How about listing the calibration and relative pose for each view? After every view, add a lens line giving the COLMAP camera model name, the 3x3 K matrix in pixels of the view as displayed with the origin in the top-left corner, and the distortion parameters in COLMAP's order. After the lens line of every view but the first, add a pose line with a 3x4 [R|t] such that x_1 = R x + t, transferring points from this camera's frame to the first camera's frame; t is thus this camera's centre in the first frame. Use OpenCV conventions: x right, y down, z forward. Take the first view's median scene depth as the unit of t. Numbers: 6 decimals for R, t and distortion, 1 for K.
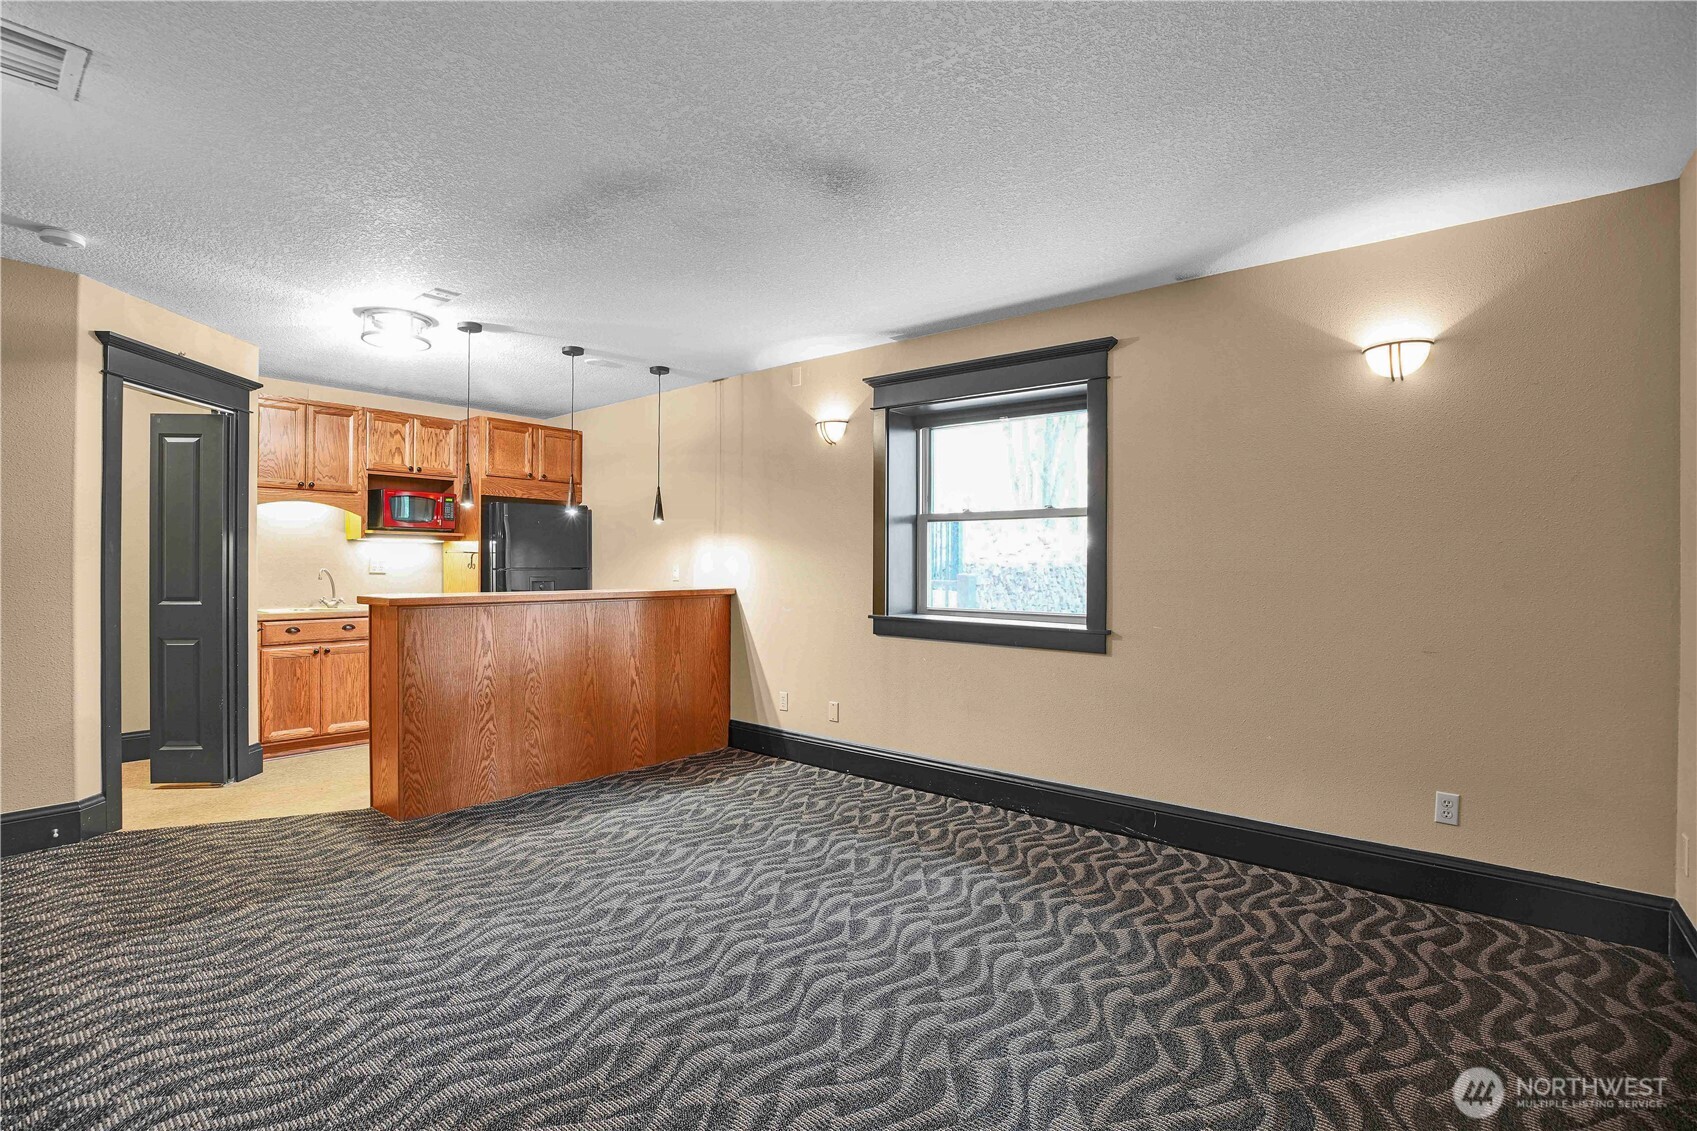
lens RADIAL K [[792.6, 0, 854.4], [0, 792.6, 562.8], [0, 0, 1]] dist [-0.042921, 0.009614]
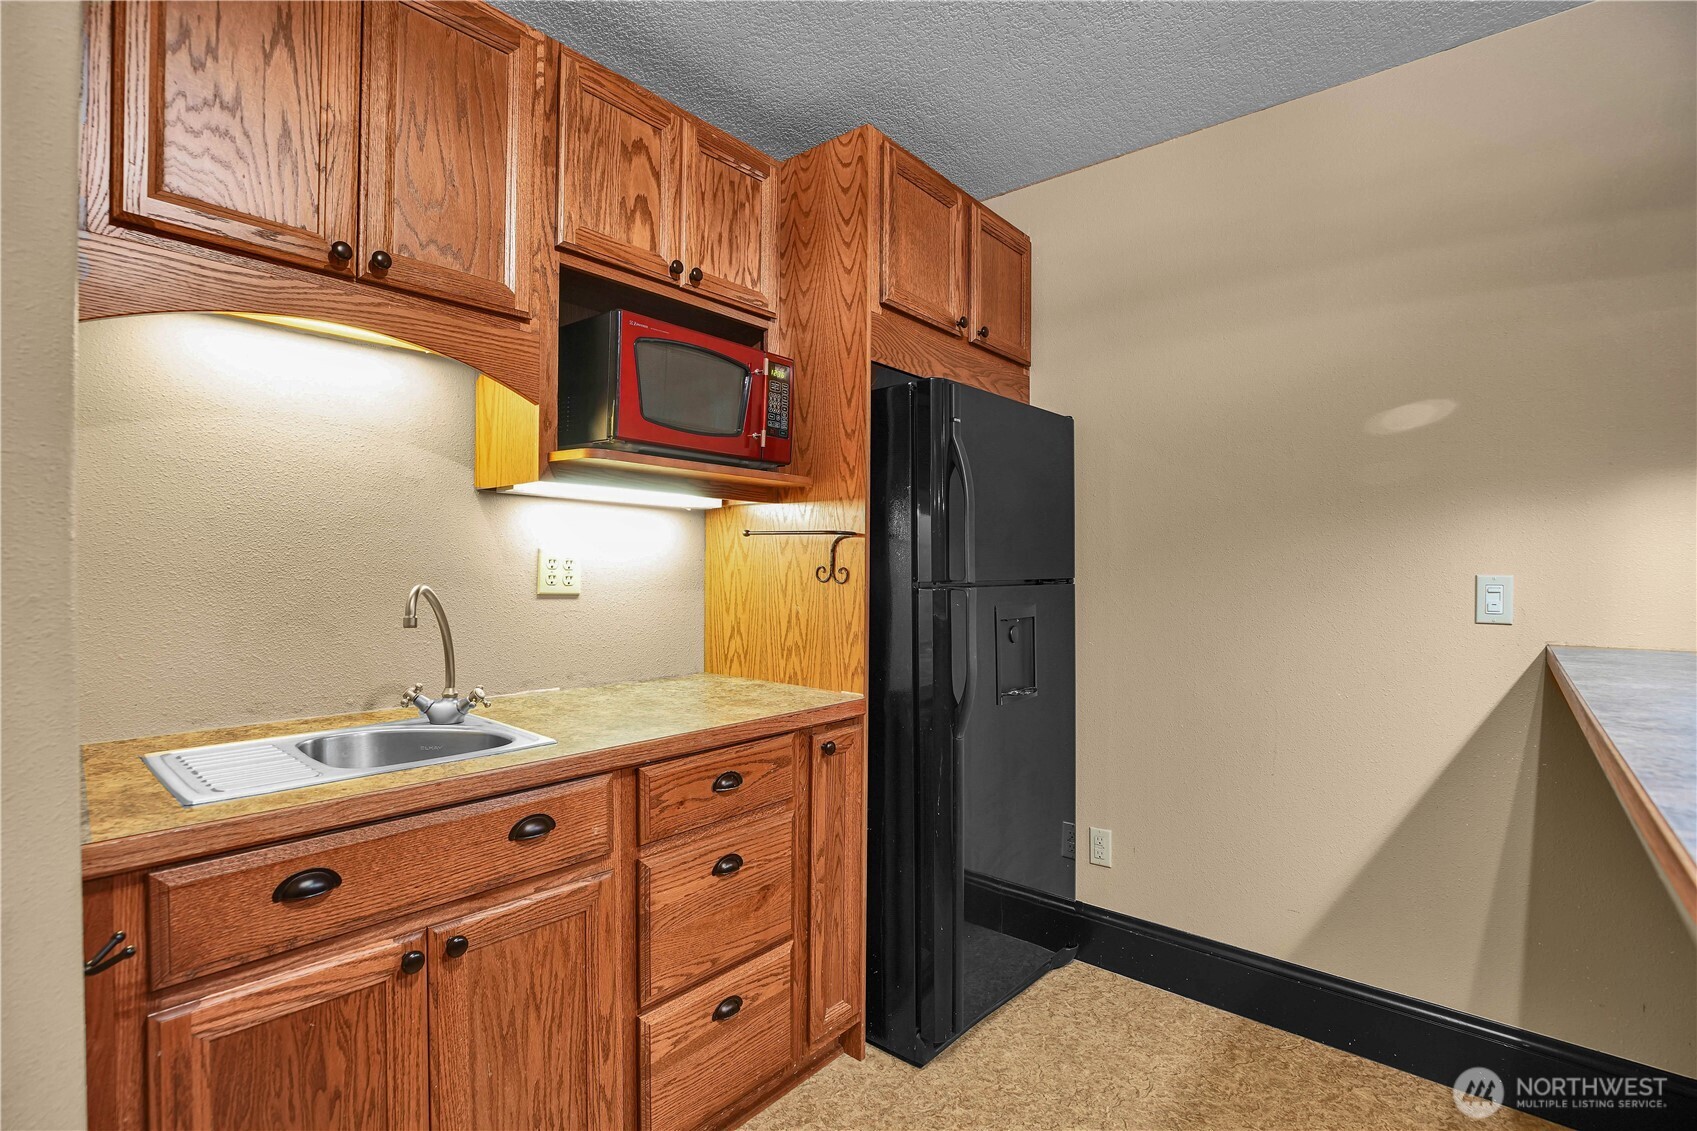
lens RADIAL K [[792.6, 0, 842.9], [0, 792.6, 569.3], [0, 0, 1]] dist [-0.042921, 0.009614]
pose [[0.999657, 0.006082, -0.025458, -0.499883], [-0.005854, 0.999942, 0.009041, -0.001098], [0.025512, -0.008888, 0.999635, 0.693369]]
